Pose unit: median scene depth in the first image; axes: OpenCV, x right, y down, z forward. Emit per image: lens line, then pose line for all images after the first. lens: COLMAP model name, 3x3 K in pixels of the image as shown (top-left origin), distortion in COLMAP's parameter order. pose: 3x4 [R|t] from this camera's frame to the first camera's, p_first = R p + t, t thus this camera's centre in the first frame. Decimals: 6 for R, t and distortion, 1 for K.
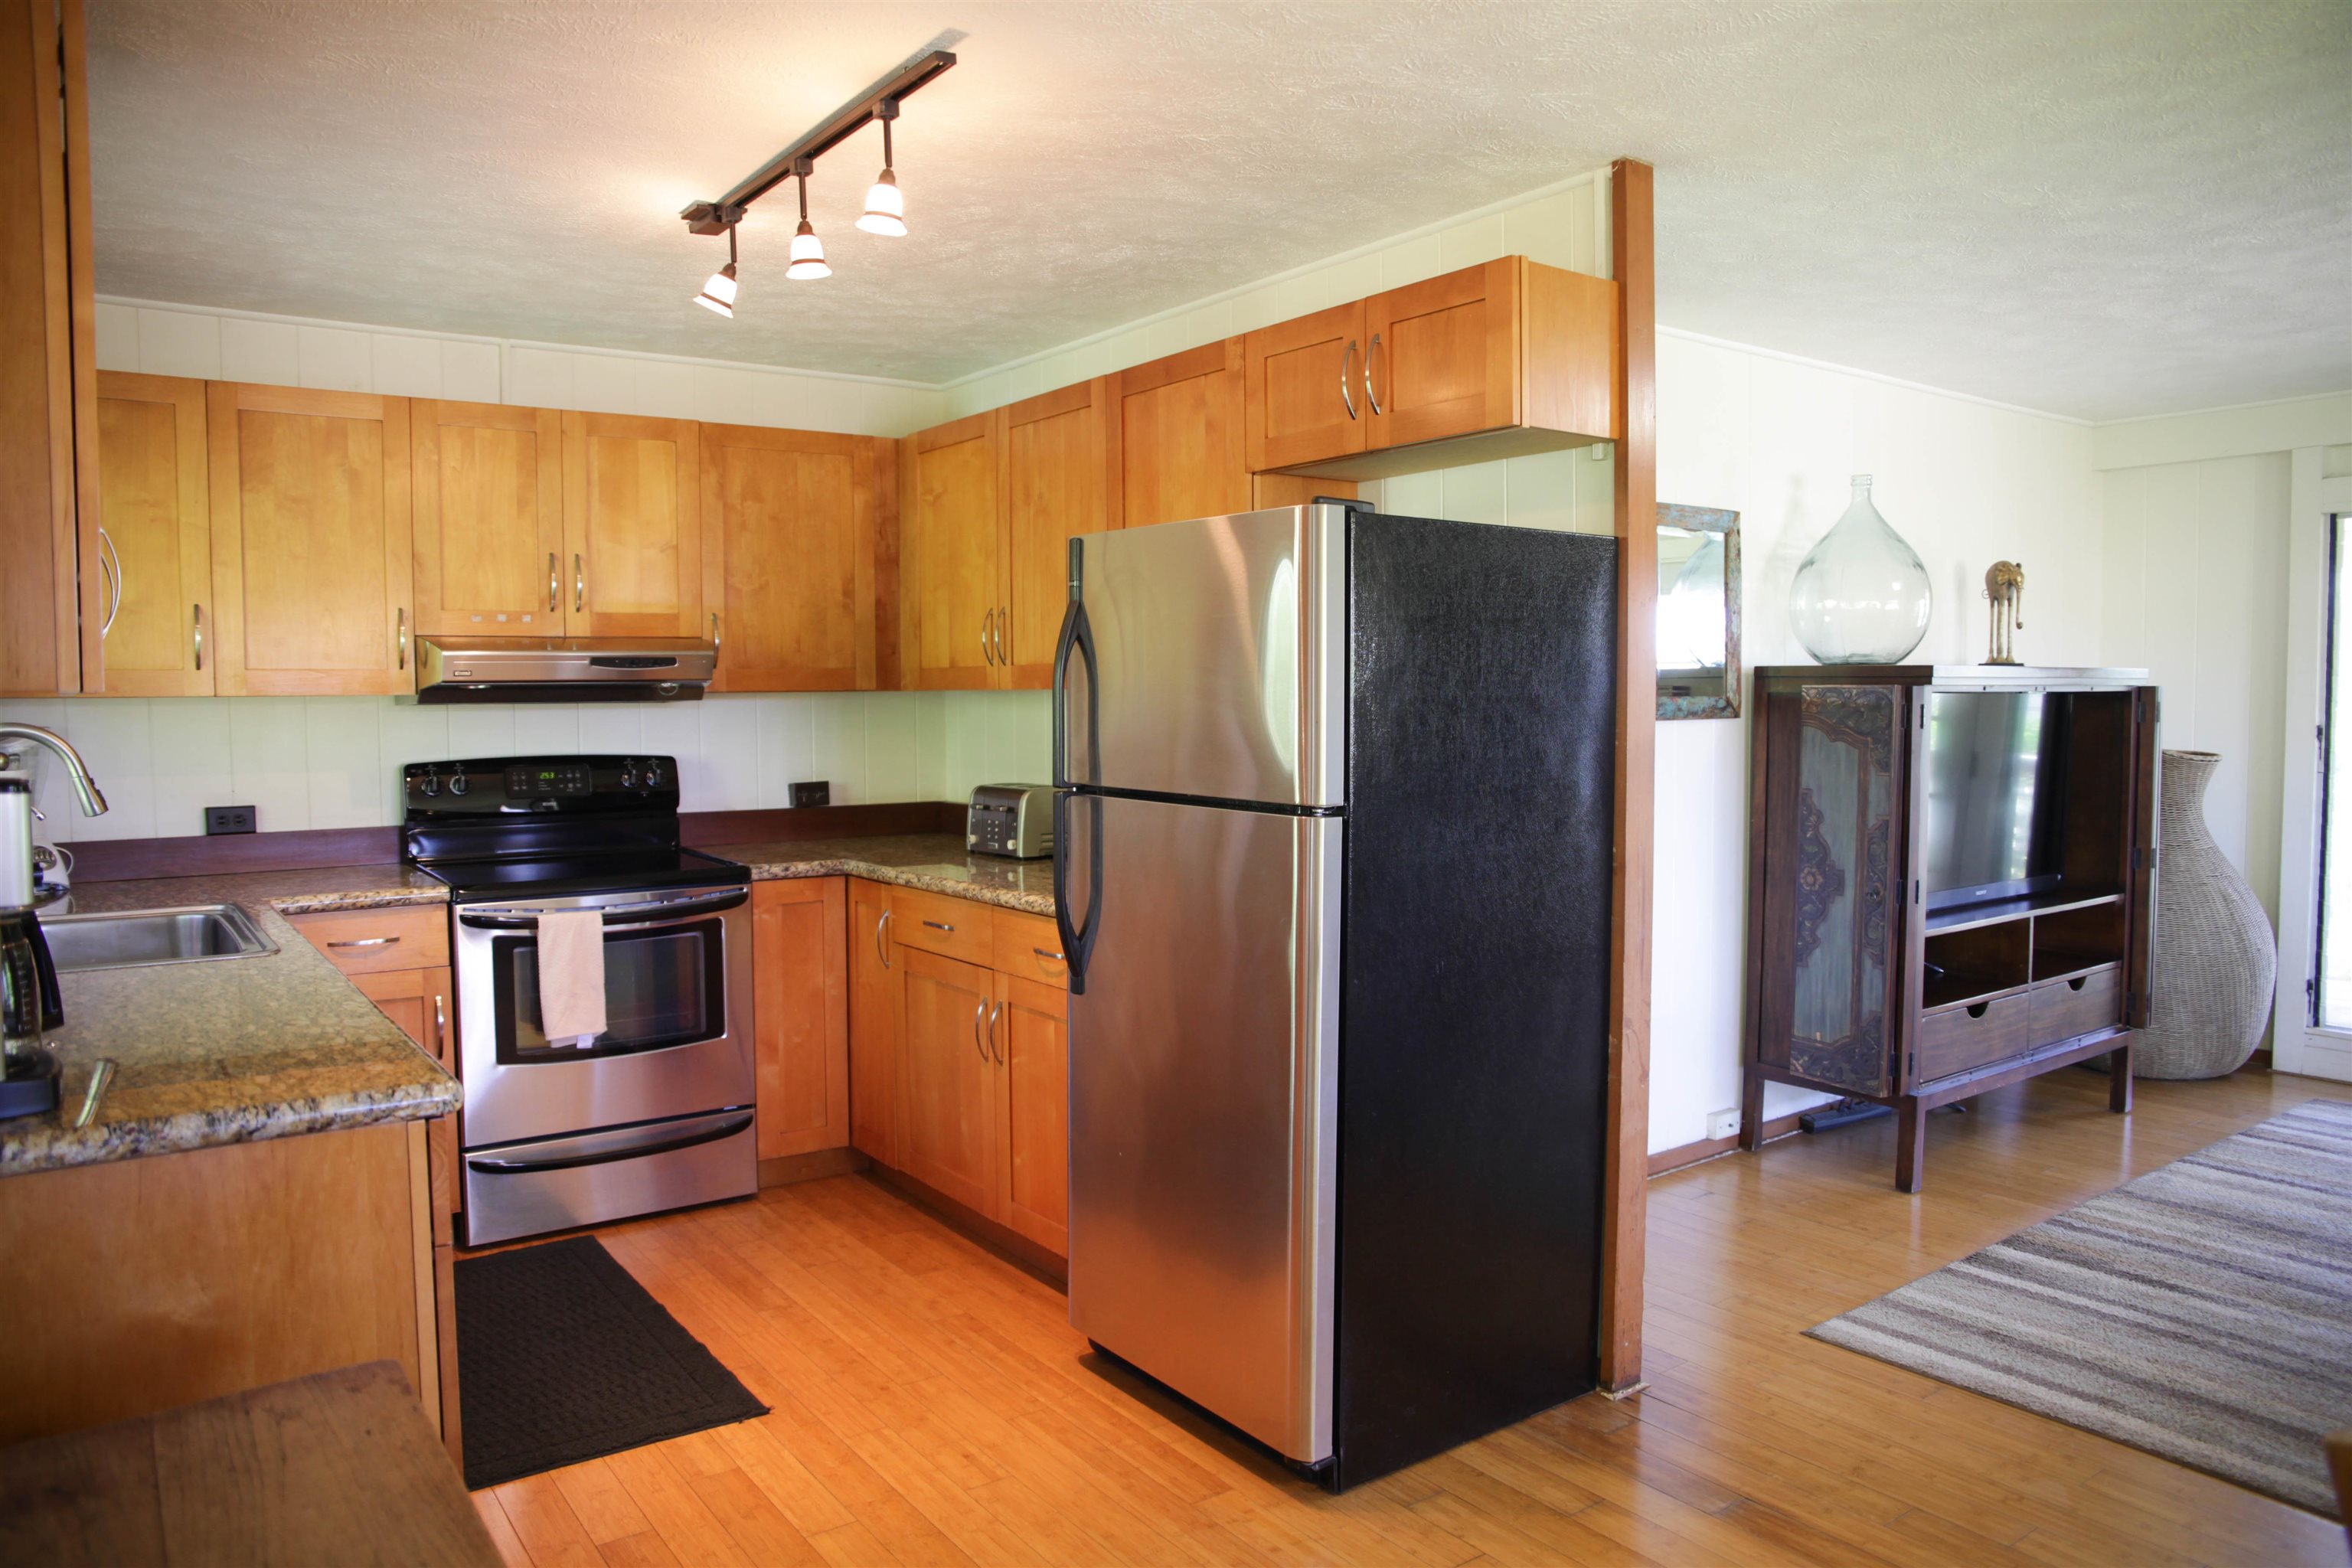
lens RADIAL K [[1576.3, 0, 1176.0], [0, 1576.3, 784.0], [0, 0, 1]] dist [-0.006112, -0.003939]
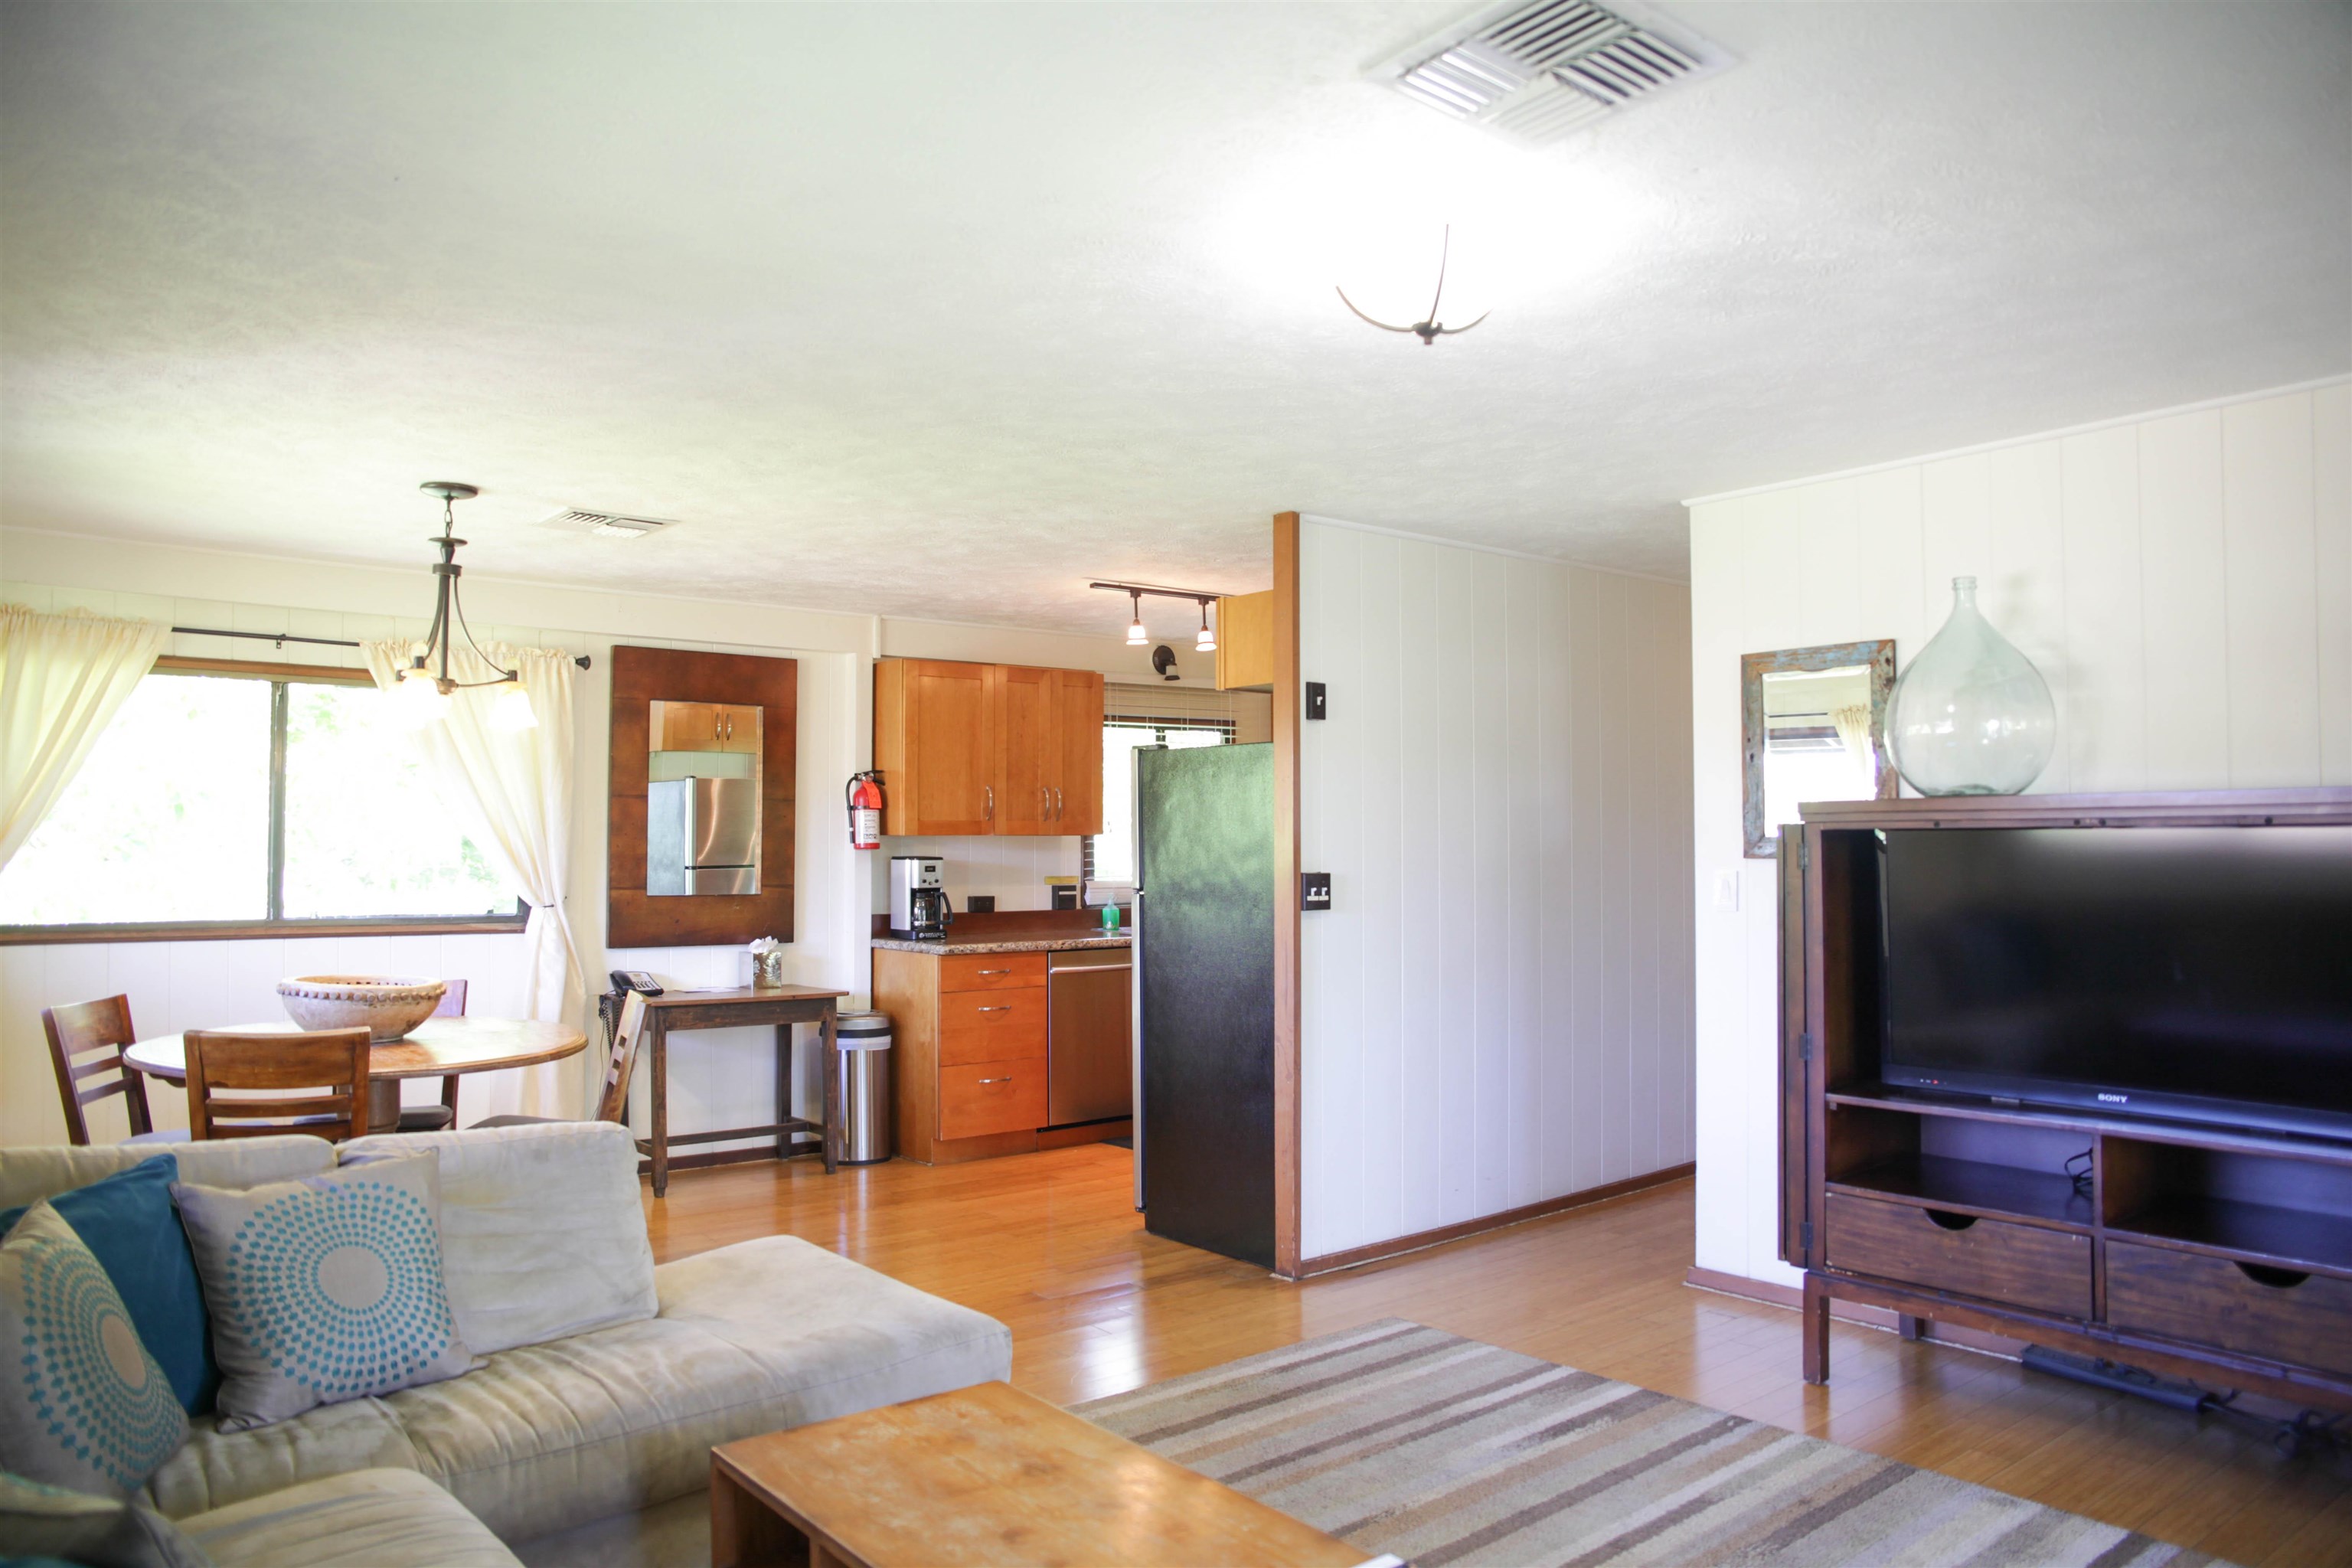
lens RADIAL K [[1576.3, 0, 1176.0], [0, 1576.3, 784.0], [0, 0, 1]] dist [-0.006112, -0.003939]
pose [[0.063822, -0.027430, -0.997584, 1.603952], [-0.049880, 0.998285, -0.030640, -0.047113], [0.996714, 0.051715, 0.062344, 0.664100]]
